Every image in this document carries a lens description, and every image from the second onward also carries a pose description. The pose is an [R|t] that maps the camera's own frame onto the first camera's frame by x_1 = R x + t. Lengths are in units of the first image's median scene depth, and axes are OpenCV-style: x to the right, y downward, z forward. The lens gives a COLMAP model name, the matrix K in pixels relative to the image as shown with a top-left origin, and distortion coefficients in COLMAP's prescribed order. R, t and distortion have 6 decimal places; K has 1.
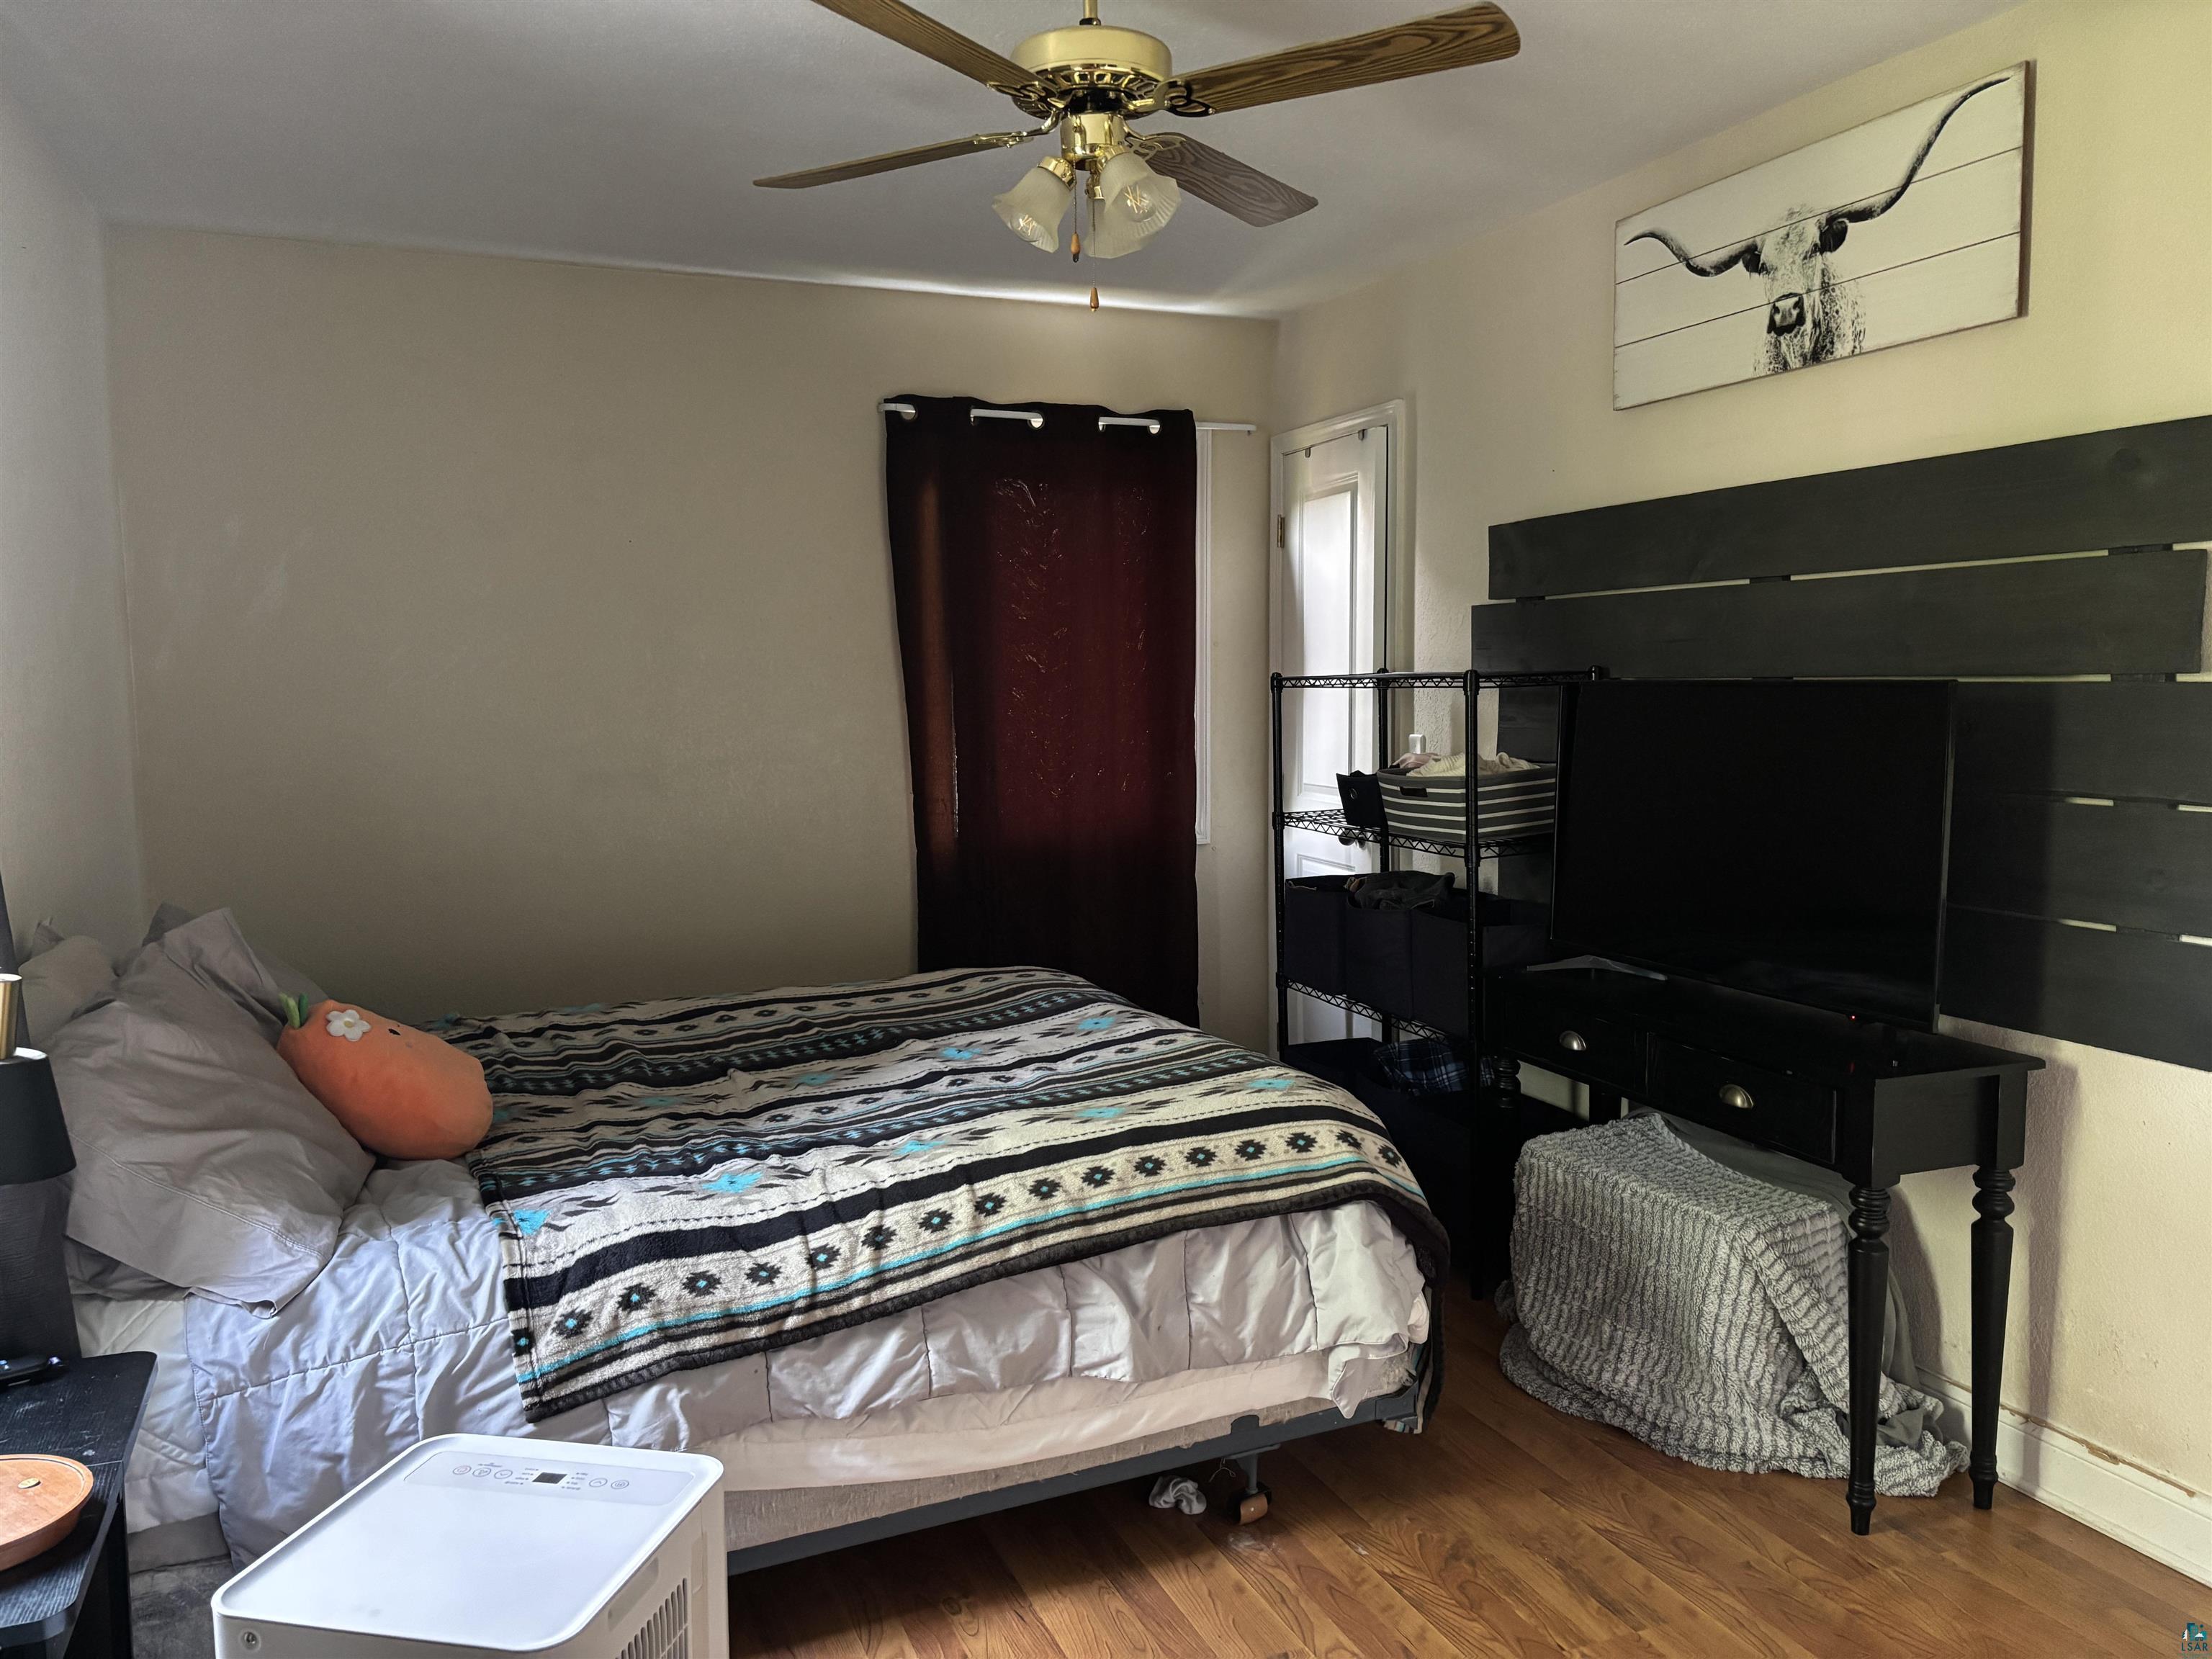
lens RADIAL K [[1670.5, 0, 1110.4], [0, 1670.5, 837.9], [0, 0, 1]] dist [0.046301, -0.042318]
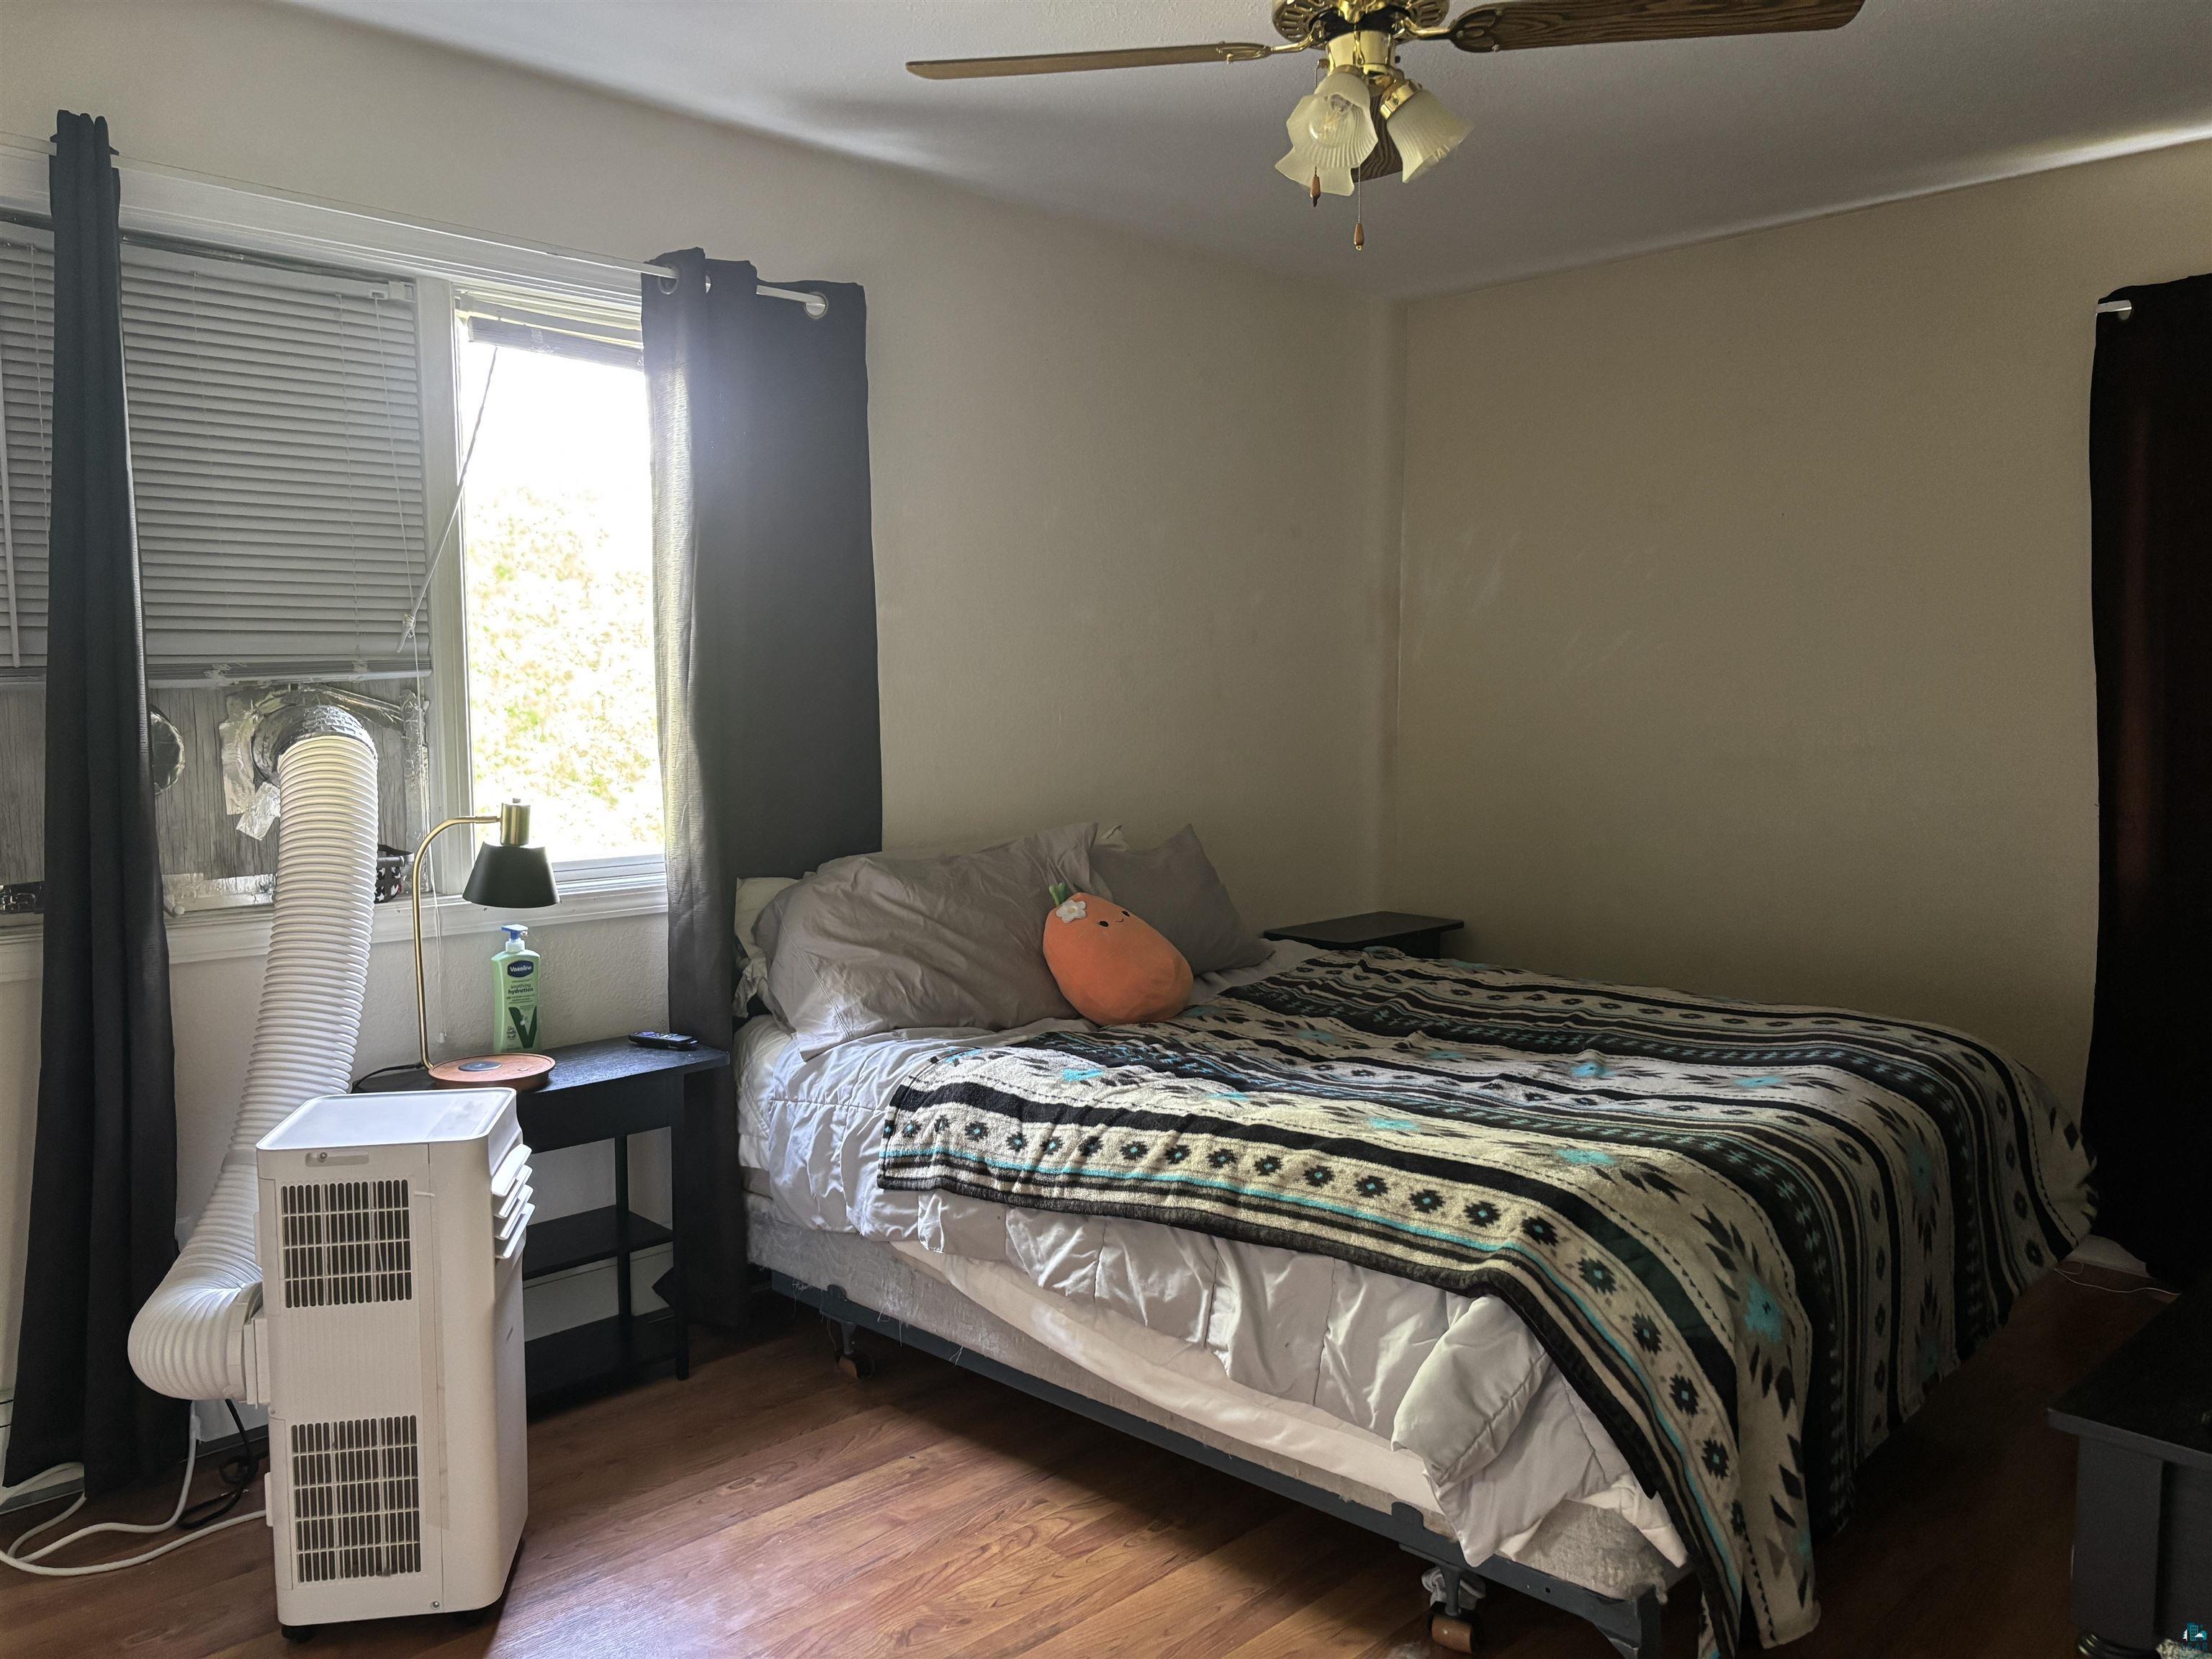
lens RADIAL K [[1670.5, 0, 1104.3], [0, 1670.5, 819.3], [0, 0, 1]] dist [0.046301, -0.042318]
pose [[0.386076, 0.091674, -0.917900, 0.870925], [-0.093723, 0.993799, 0.059834, -0.046570], [0.917693, 0.062928, 0.392274, 0.556123]]
